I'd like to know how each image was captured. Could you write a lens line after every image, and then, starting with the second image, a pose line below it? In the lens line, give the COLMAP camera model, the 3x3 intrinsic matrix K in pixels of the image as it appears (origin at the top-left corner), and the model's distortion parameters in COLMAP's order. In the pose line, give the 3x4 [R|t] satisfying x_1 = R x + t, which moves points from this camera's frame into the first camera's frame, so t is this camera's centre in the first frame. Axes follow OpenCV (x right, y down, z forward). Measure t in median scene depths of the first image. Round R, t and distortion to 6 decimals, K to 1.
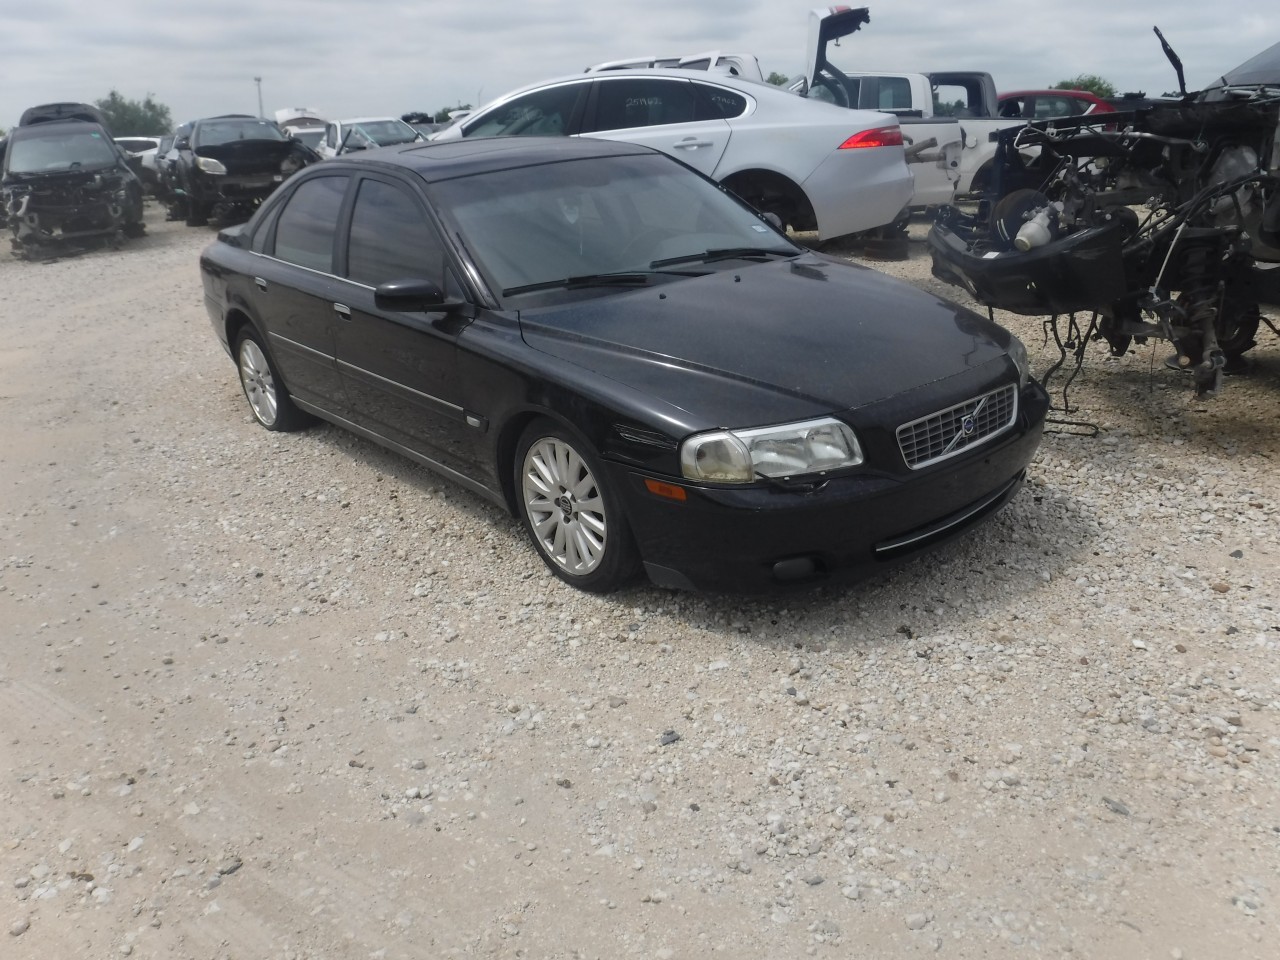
lens RADIAL K [[1077.5, 0, 663.2], [0, 1077.5, 517.4], [0, 0, 1]] dist [-0.099561, 0.046611]
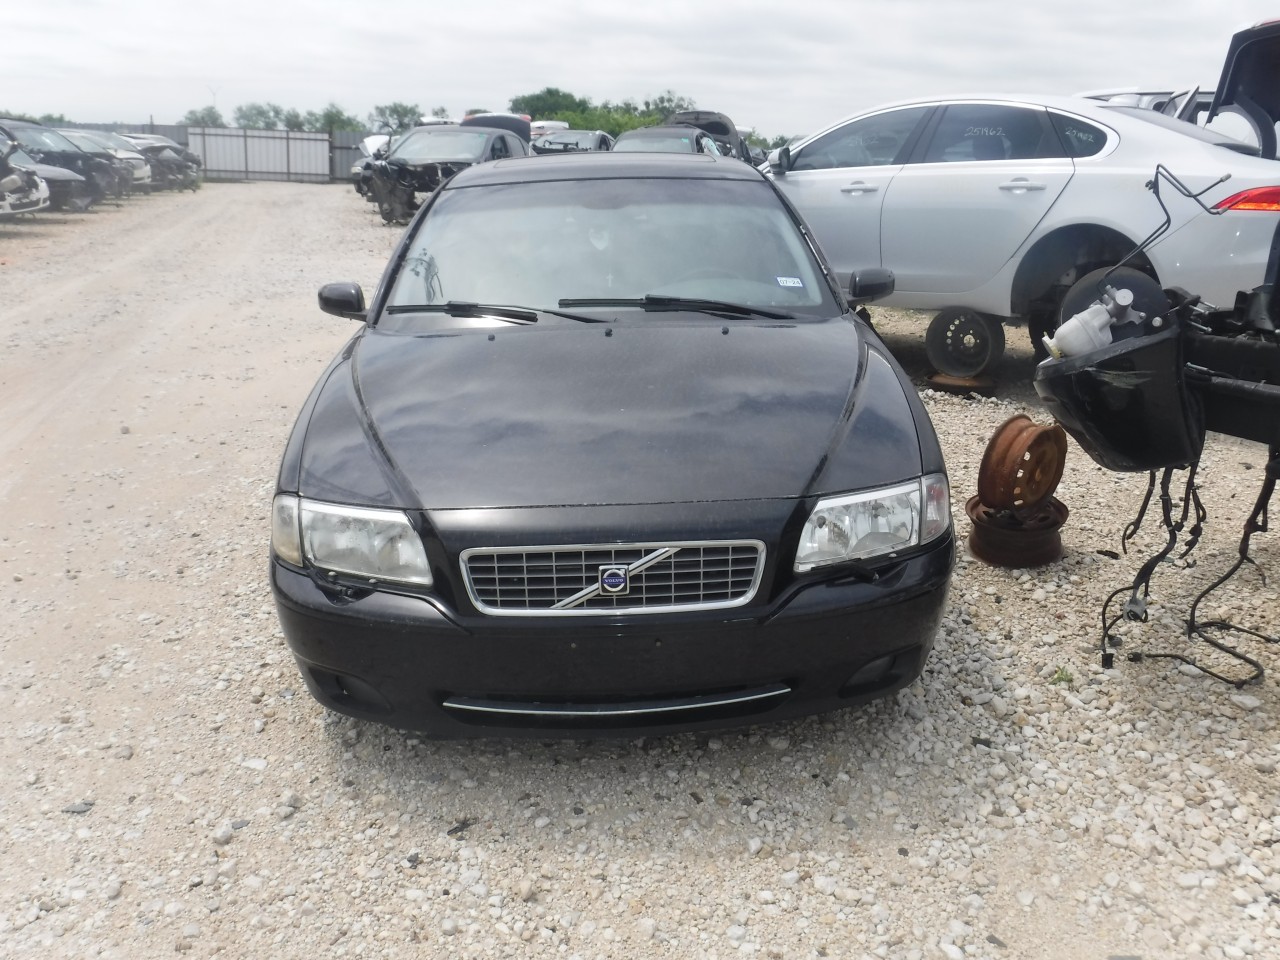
lens RADIAL K [[1077.5, 0, 663.2], [0, 1077.5, 517.4], [0, 0, 1]] dist [-0.099561, 0.046611]
pose [[0.781546, 0.248982, -0.572008, 0.666117], [-0.264974, 0.962572, 0.056947, -0.165552], [0.564778, 0.107061, 0.818269, 0.438071]]
